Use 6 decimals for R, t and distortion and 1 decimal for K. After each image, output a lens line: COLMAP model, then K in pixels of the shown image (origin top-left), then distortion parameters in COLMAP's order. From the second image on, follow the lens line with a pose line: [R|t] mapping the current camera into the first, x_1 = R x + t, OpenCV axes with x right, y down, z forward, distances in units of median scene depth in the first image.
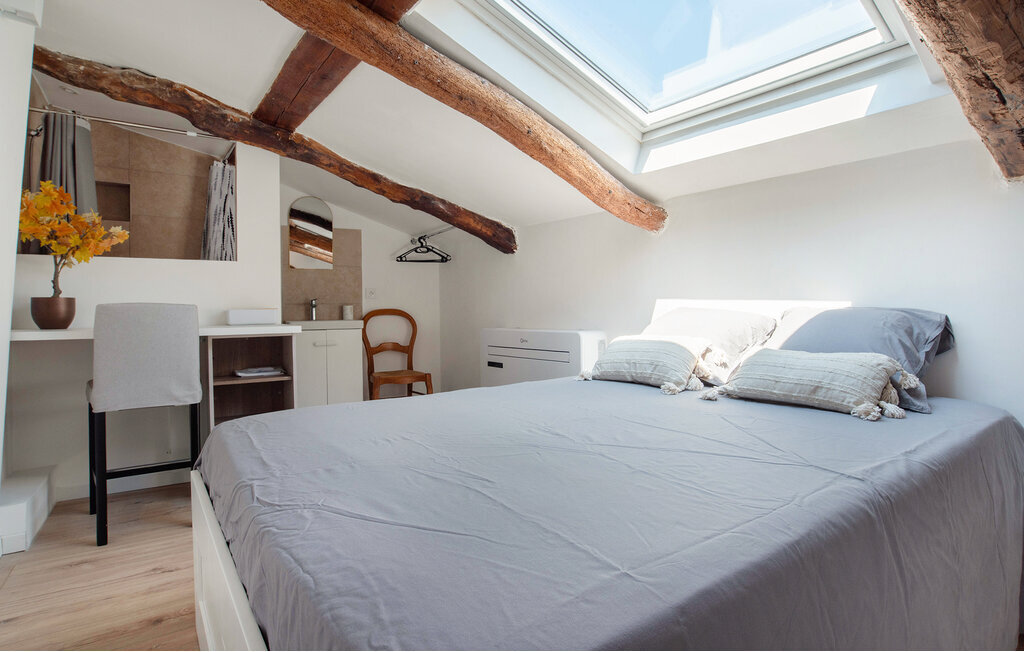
lens RADIAL K [[534.5, 0, 507.1], [0, 534.5, 308.4], [0, 0, 1]] dist [-0.001757, 0.000102]
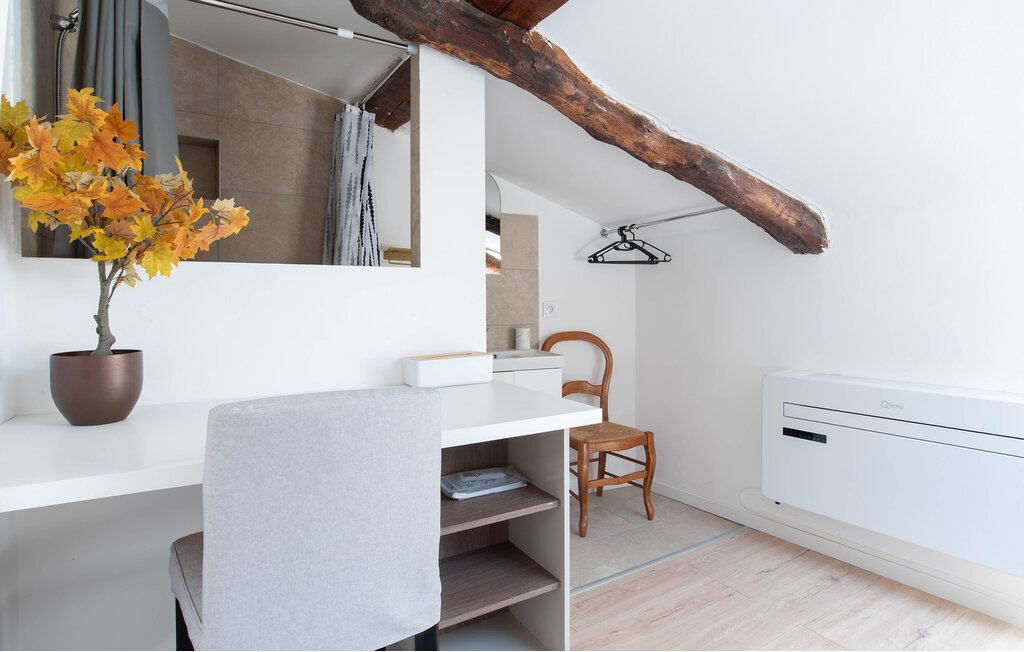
lens RADIAL K [[517.1, 0, 513.9], [0, 517.1, 307.1], [0, 0, 1]] dist [-0.021234, 0.001644]
pose [[0.999548, 0.008207, -0.028937, -0.422793], [-0.007758, 0.999848, 0.015613, -0.060840], [0.029060, -0.015382, 0.999459, 0.504239]]
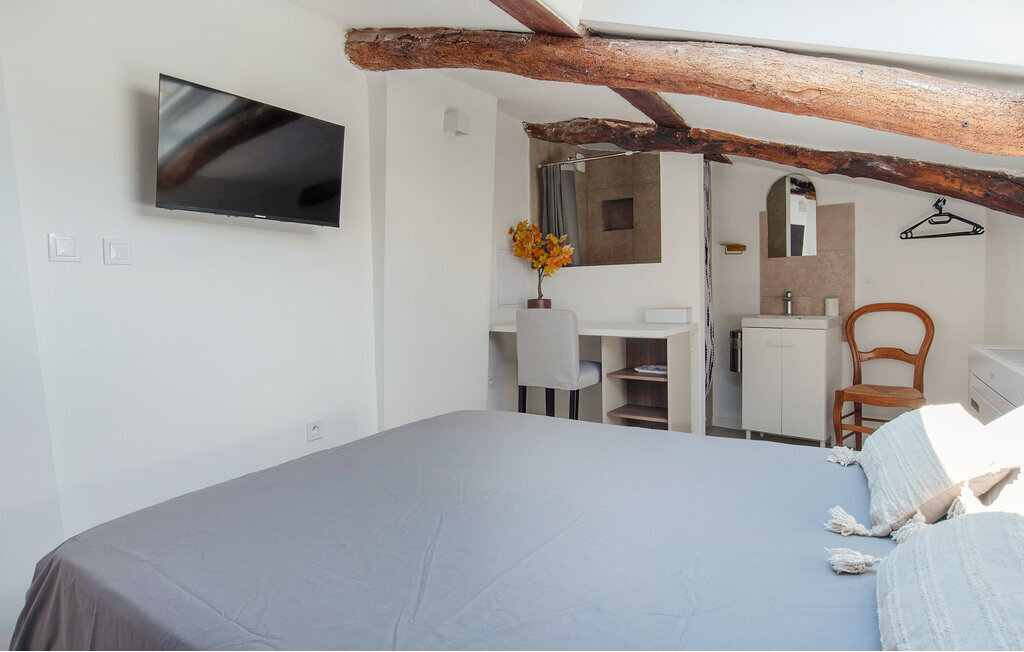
lens RADIAL K [[561.5, 0, 512.5], [0, 561.5, 300.1], [0, 0, 1]] dist [-0.003514, -0.000345]
pose [[0.382364, 0.024562, -0.923685, 0.452620], [0.021758, 0.999130, 0.035575, -0.064556], [0.923756, -0.033700, 0.381497, 0.317350]]
